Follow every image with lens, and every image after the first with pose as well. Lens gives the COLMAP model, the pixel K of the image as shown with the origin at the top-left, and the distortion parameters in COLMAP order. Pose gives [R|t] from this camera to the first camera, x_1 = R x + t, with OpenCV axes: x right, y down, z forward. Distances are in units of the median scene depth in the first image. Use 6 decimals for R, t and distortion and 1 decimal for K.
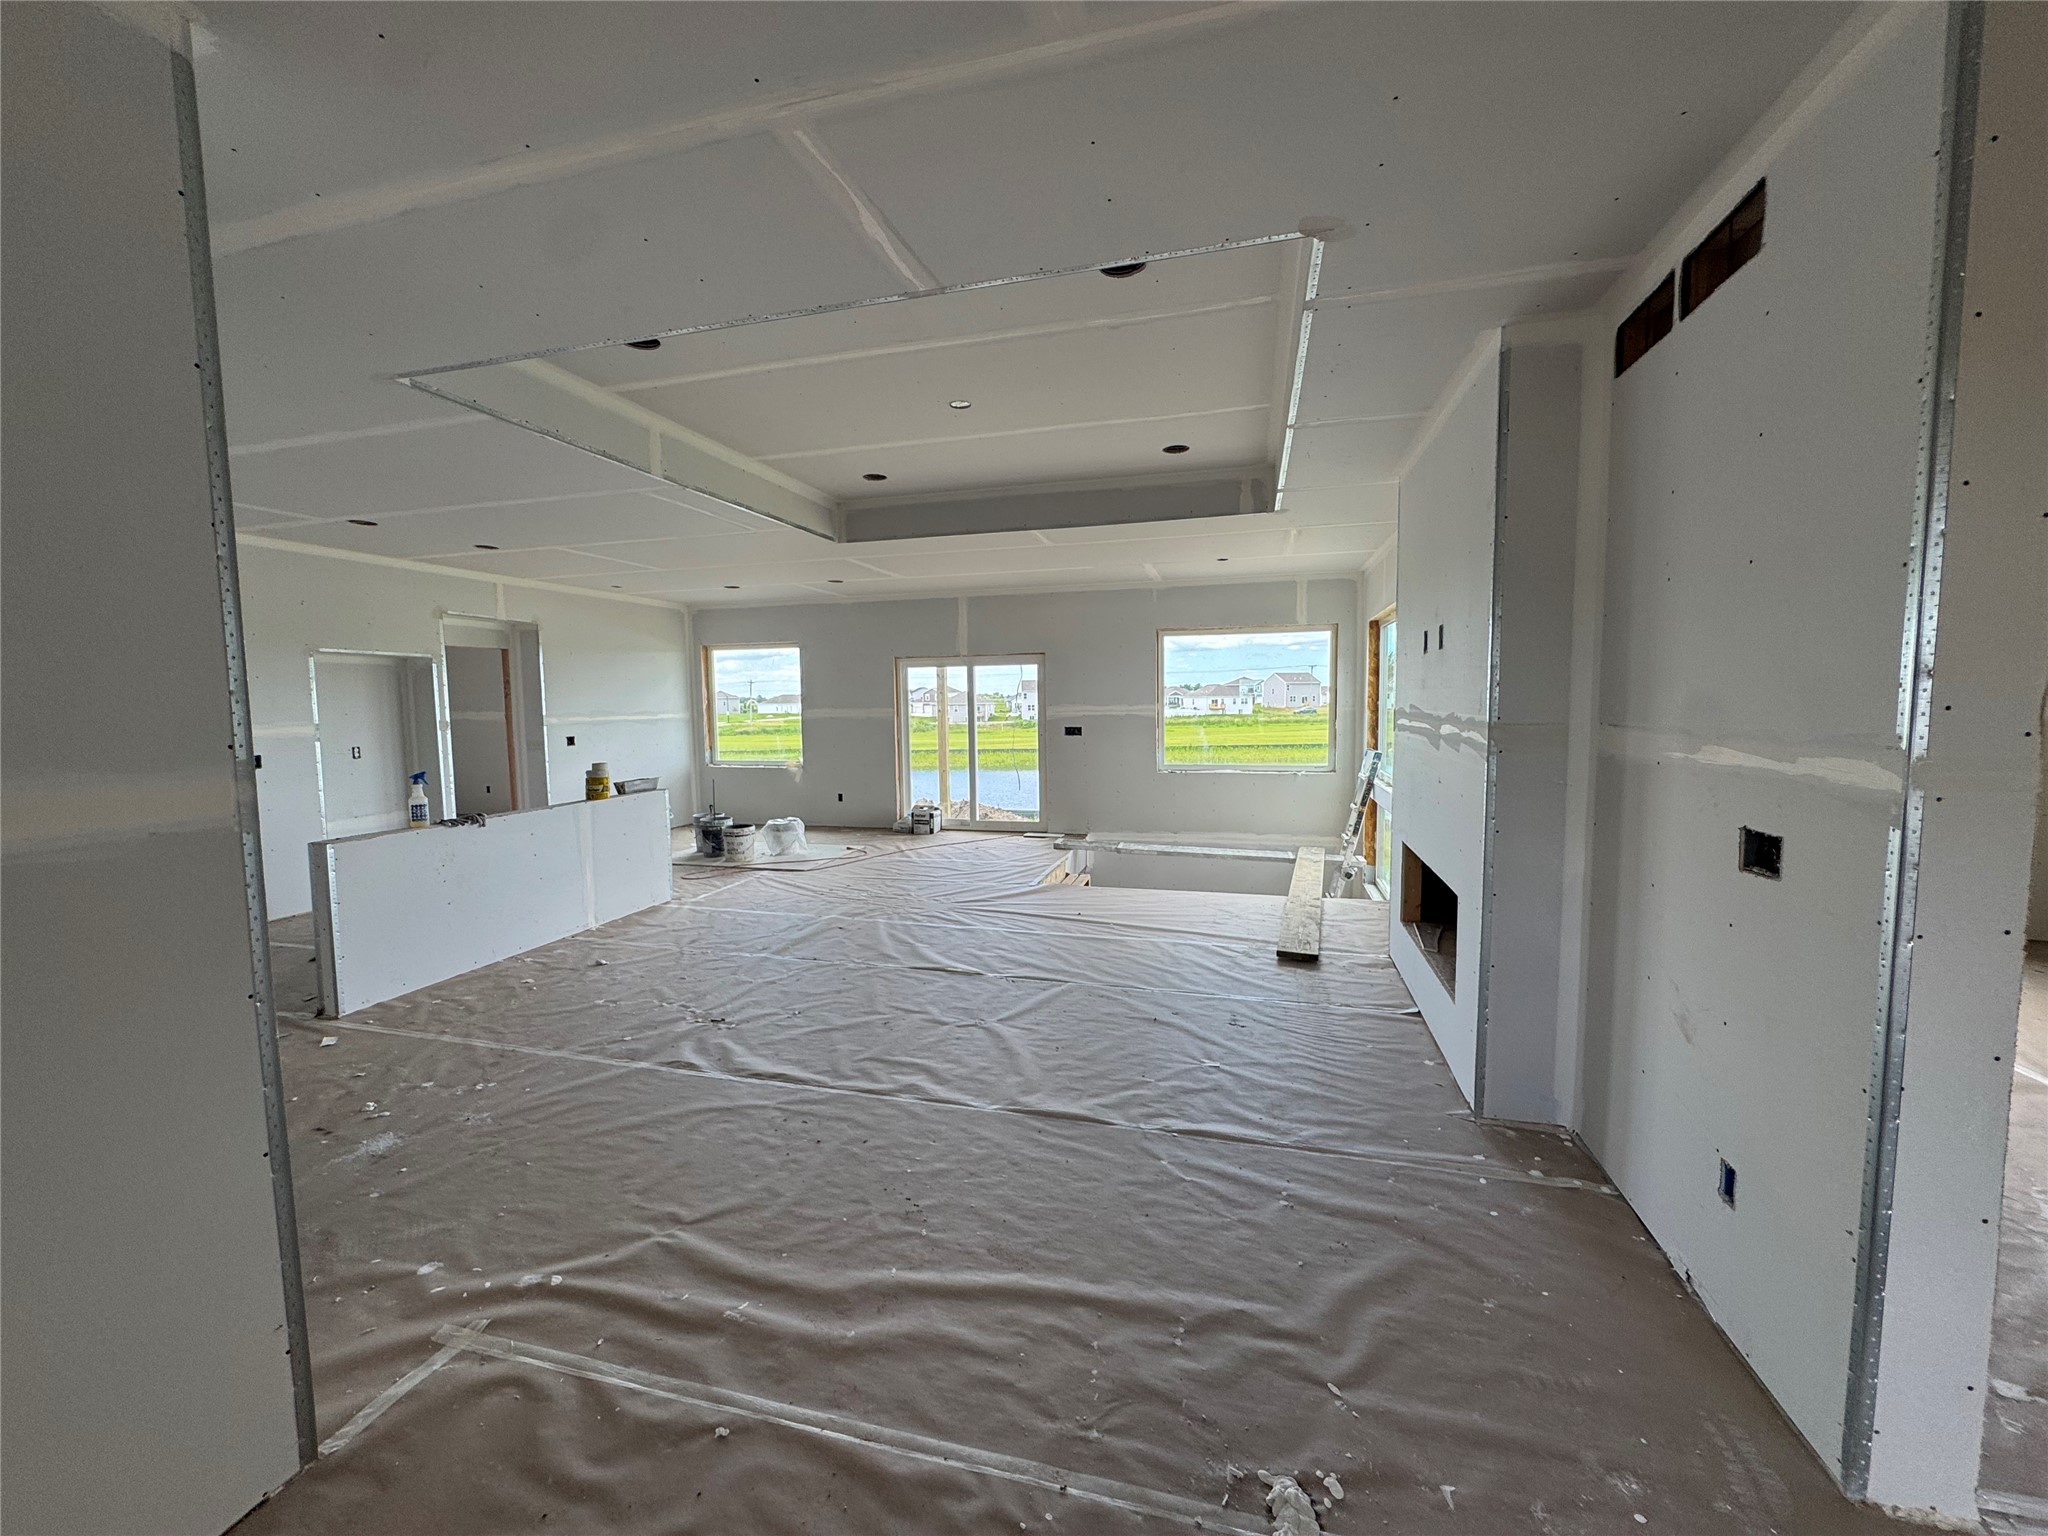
lens RADIAL K [[822.6, 0, 1019.2], [0, 822.6, 767.6], [0, 0, 1]] dist [-0.006502, 0.000004]
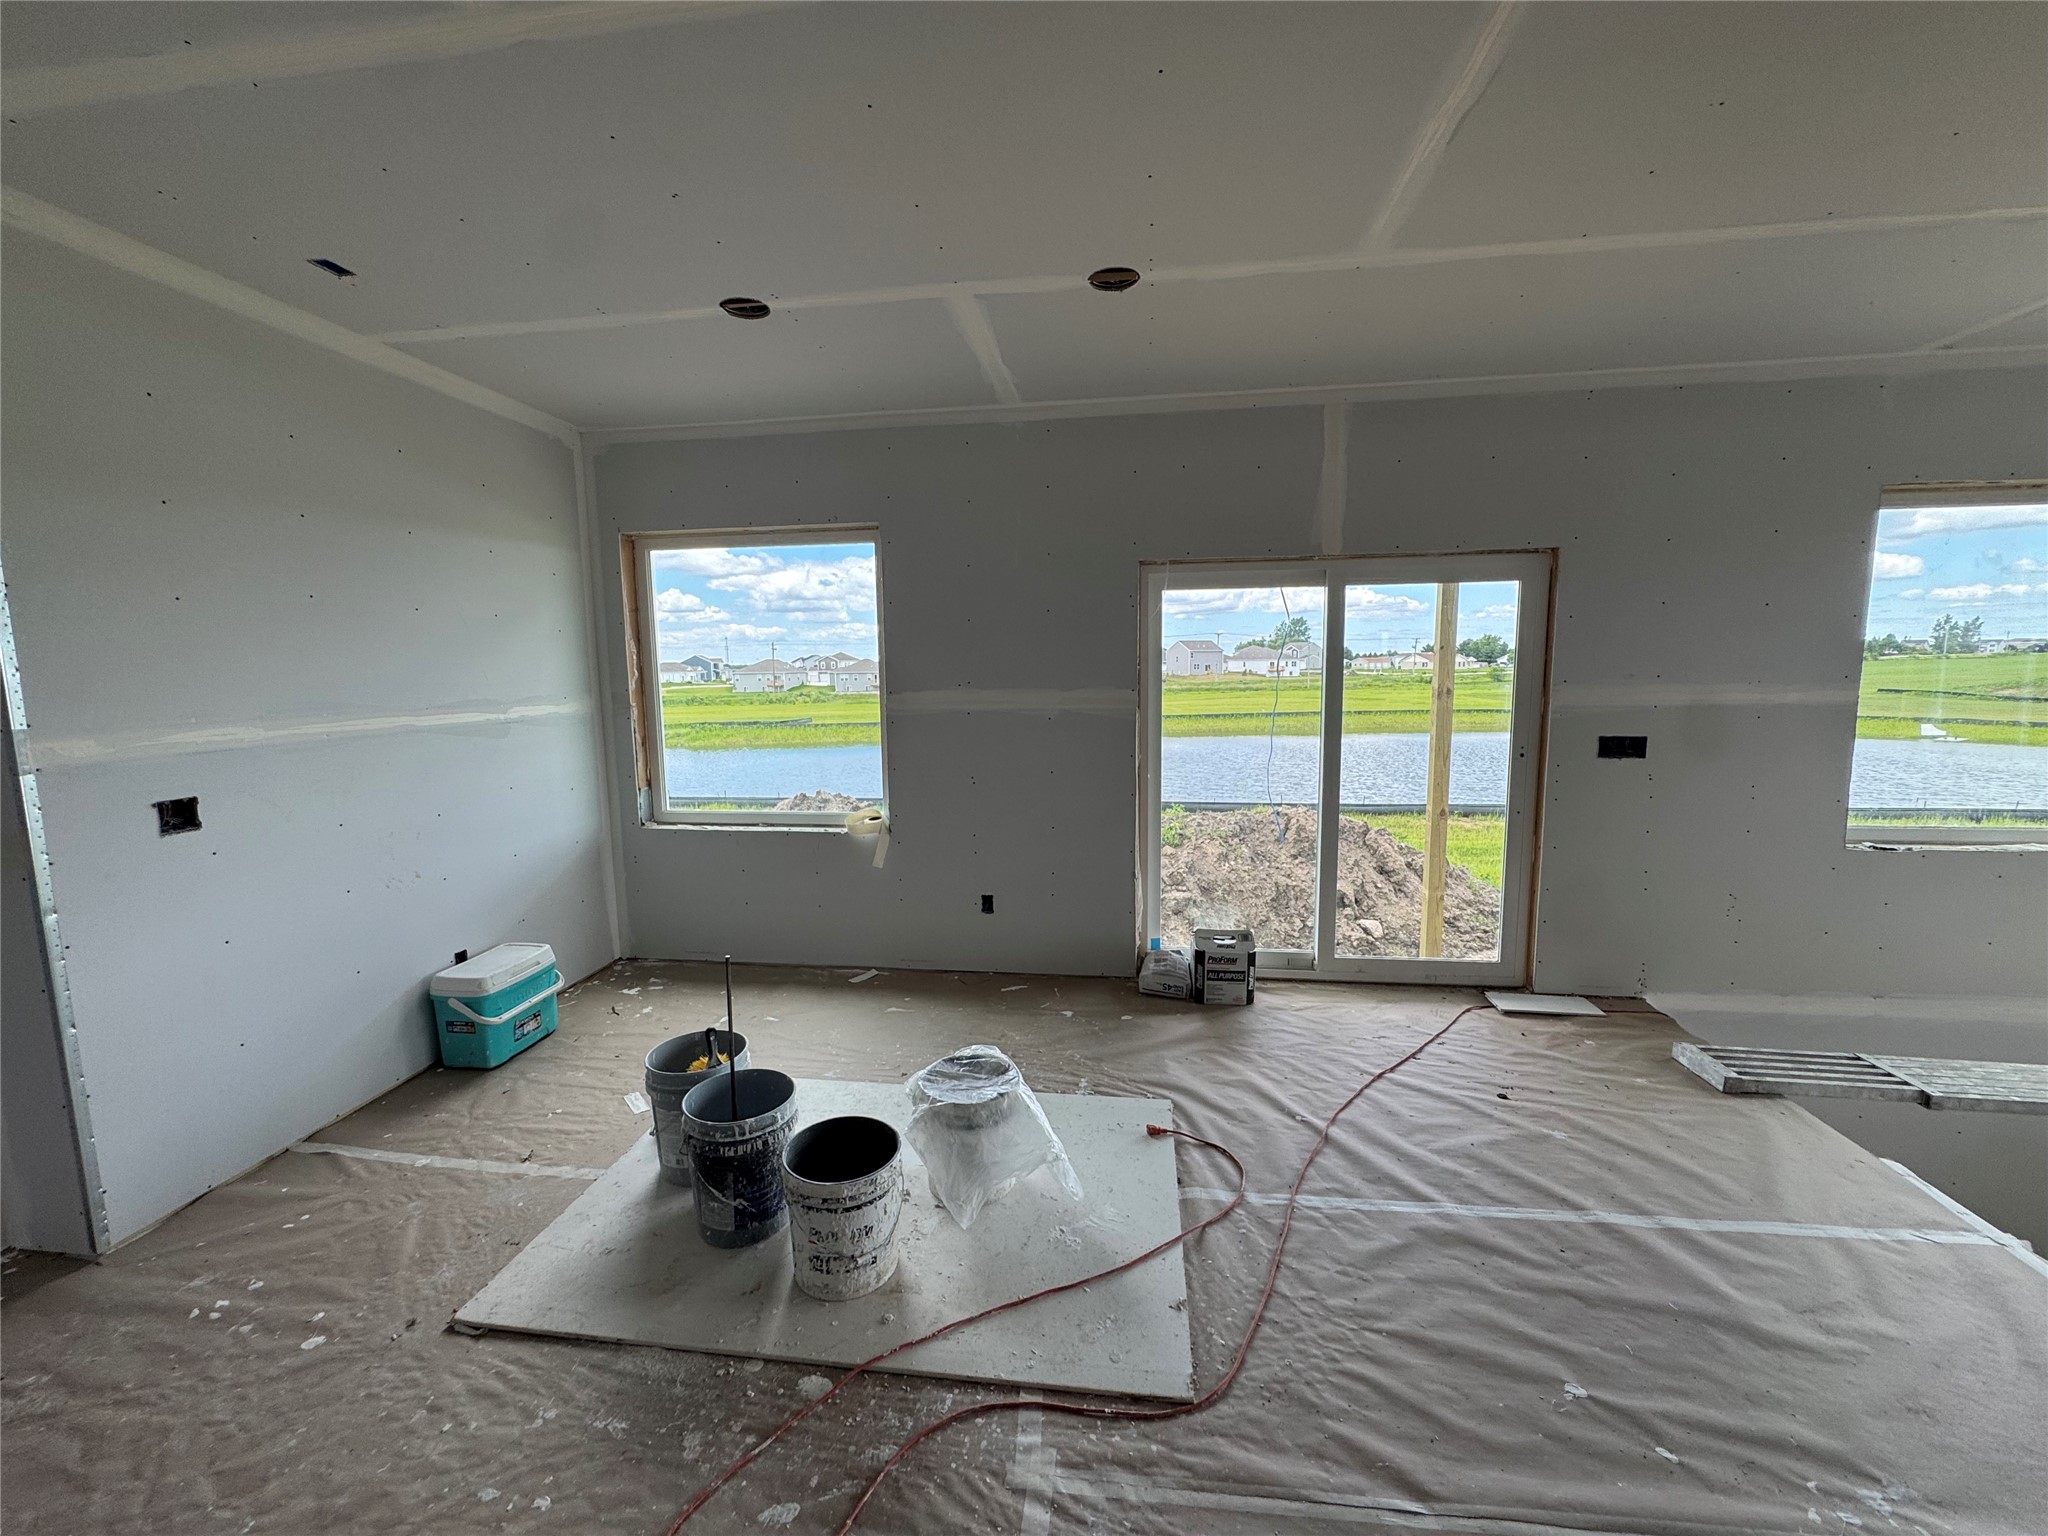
lens RADIAL K [[818.7, 0, 1021.4], [0, 818.7, 761.4], [0, 0, 1]] dist [-0.003697, 0.000293]
pose [[0.990724, -0.015481, 0.135006, -0.281124], [0.011168, 0.999405, 0.032641, -0.054078], [-0.135431, -0.030831, 0.990307, 0.647989]]
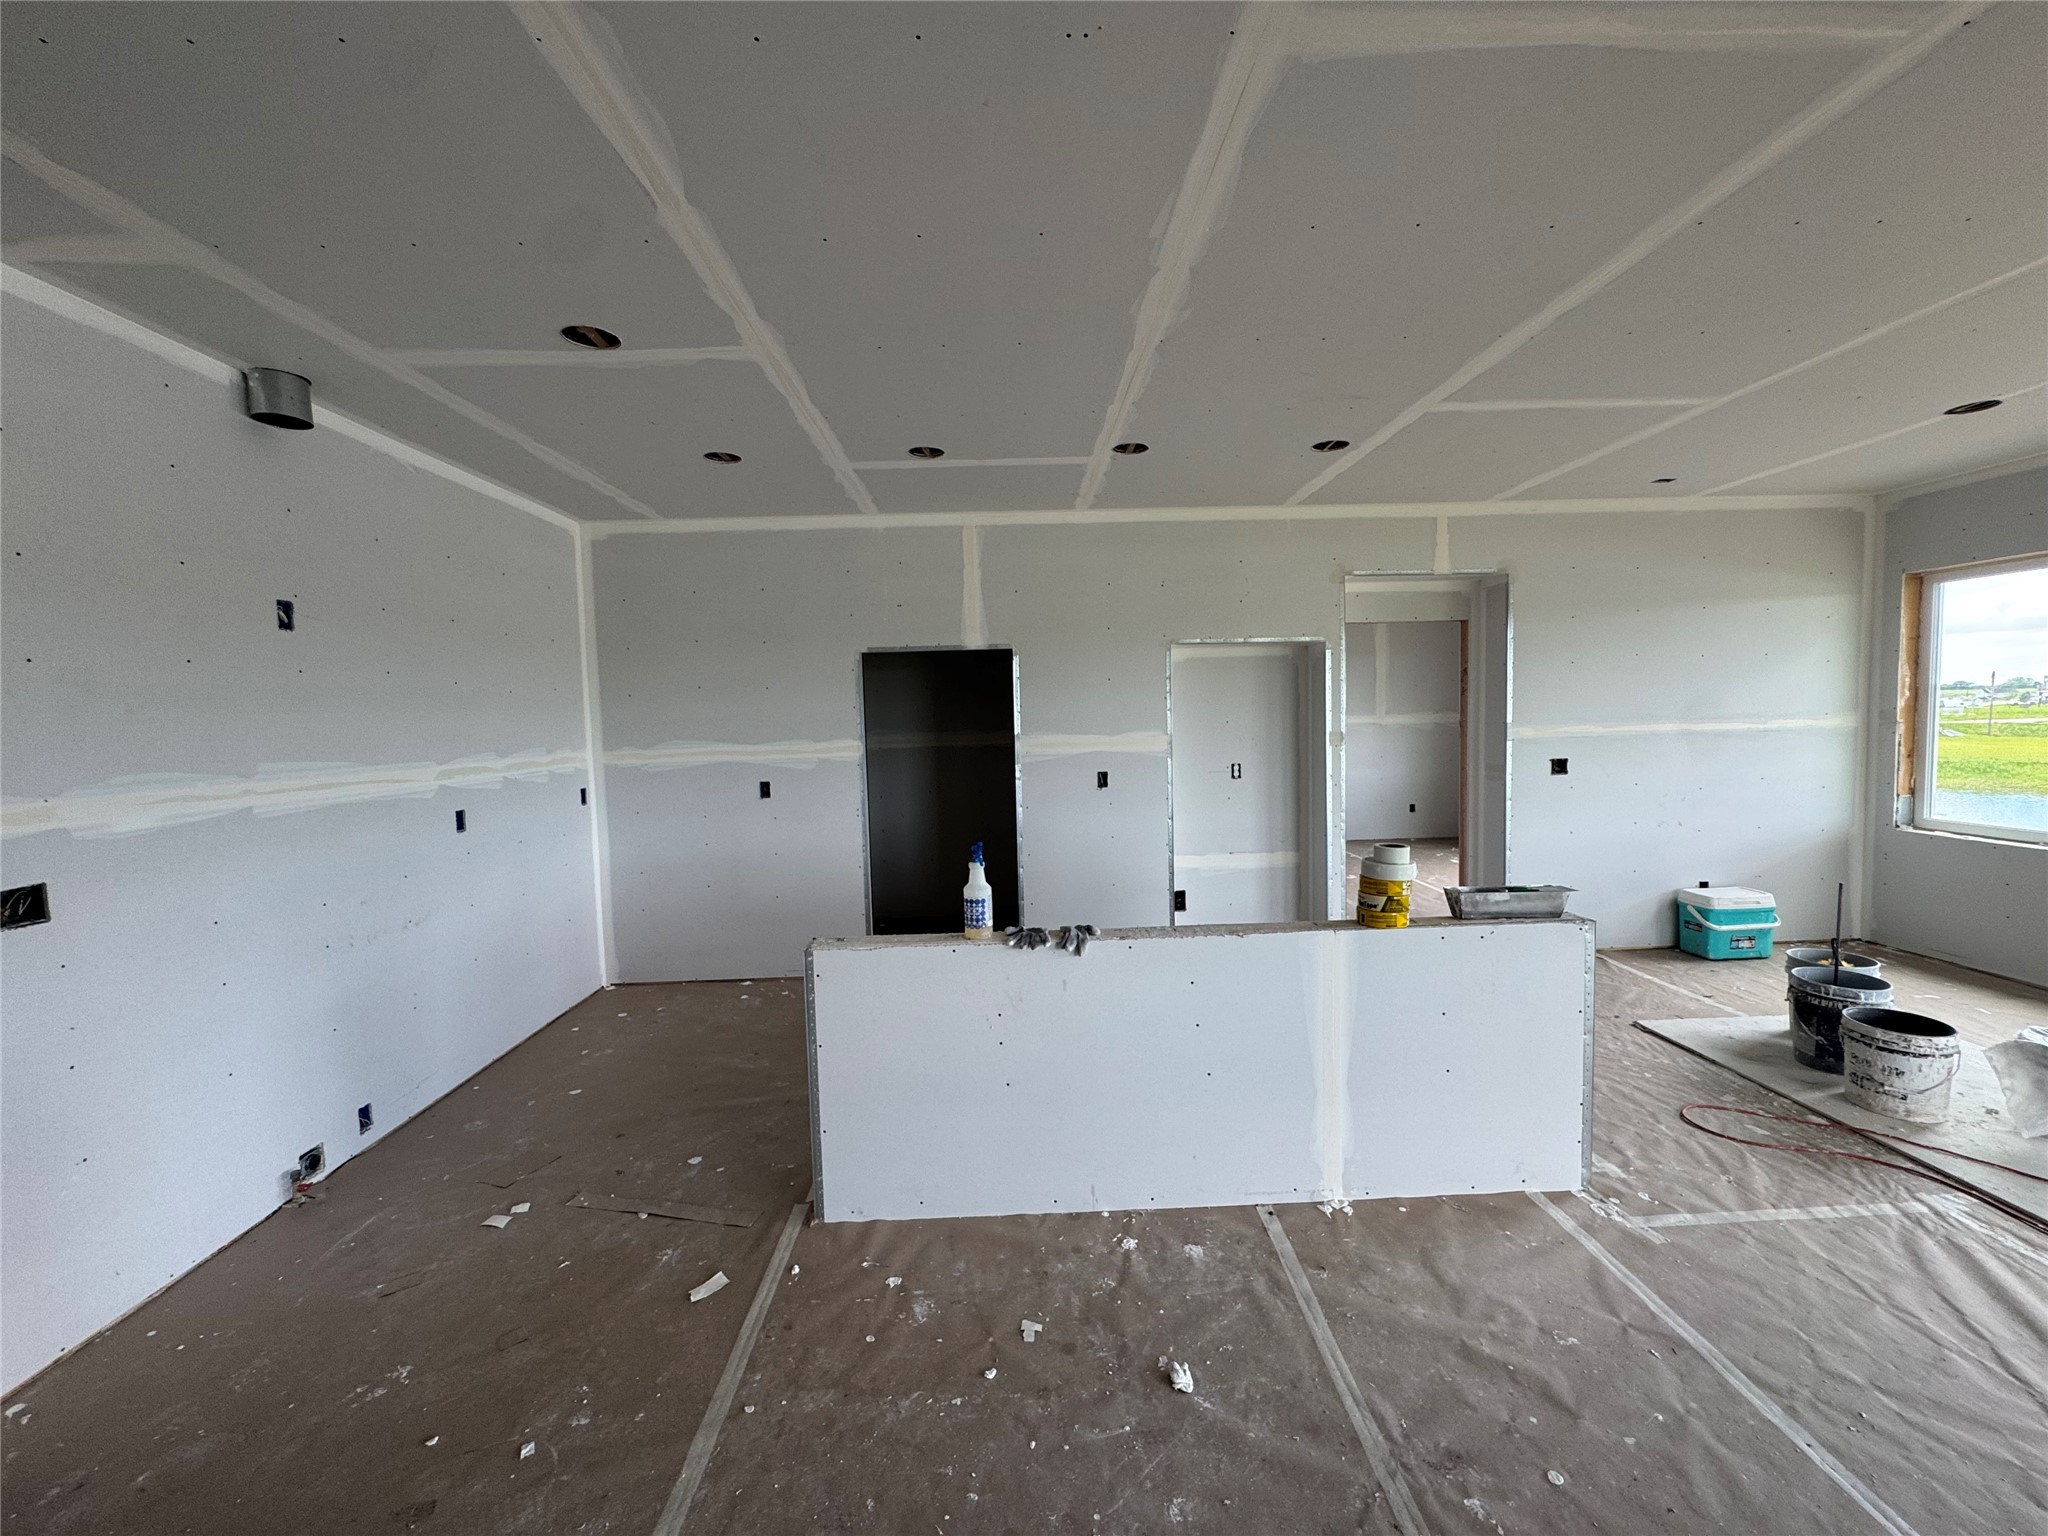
lens RADIAL K [[822.6, 0, 1019.2], [0, 822.6, 767.6], [0, 0, 1]] dist [-0.006502, 0.000004]
pose [[0.295589, 0.067083, -0.952957, -0.095160], [-0.056651, 0.997007, 0.052612, -0.038542], [0.953634, 0.038434, 0.298504, 0.431860]]
